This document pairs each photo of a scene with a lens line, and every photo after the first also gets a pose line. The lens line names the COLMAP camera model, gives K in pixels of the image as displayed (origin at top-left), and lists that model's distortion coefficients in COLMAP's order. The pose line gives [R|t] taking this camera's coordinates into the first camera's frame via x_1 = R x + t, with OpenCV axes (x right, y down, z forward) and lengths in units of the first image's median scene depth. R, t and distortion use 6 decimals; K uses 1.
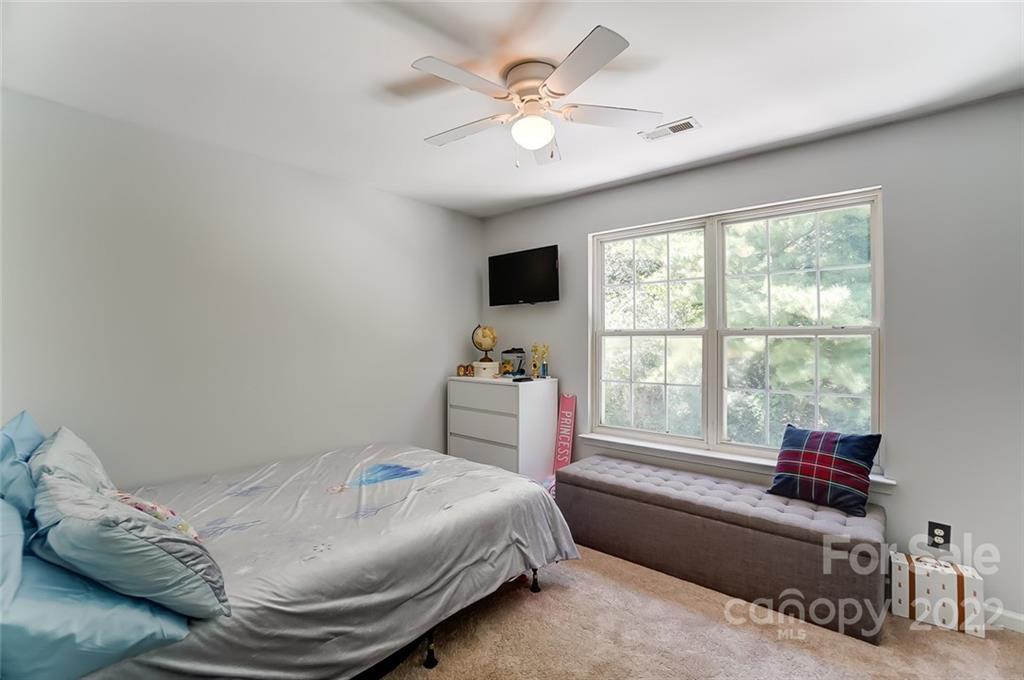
lens RADIAL K [[459.9, 0, 512.0], [0, 459.9, 340.0], [0, 0, 1]] dist [-0.069384, 0.027882]
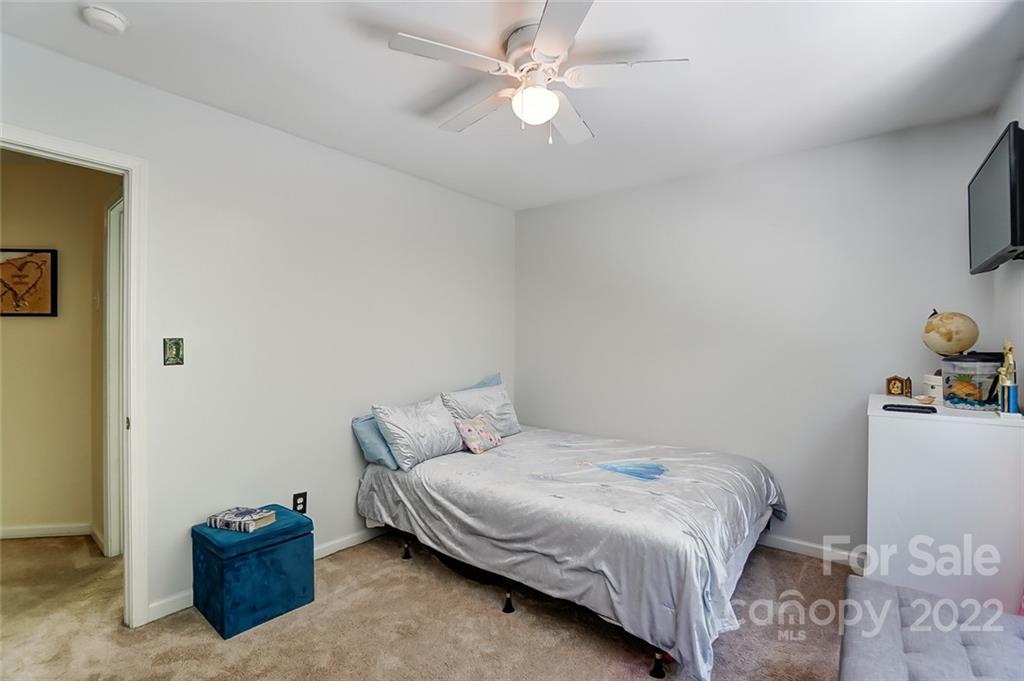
lens RADIAL K [[459.9, 0, 512.0], [0, 459.9, 340.5], [0, 0, 1]] dist [-0.069384, 0.027882]
pose [[0.035390, -0.005283, -0.999360, 0.847265], [-0.003531, 0.999979, -0.005411, 0.015985], [0.999367, 0.003720, 0.035371, 0.808022]]
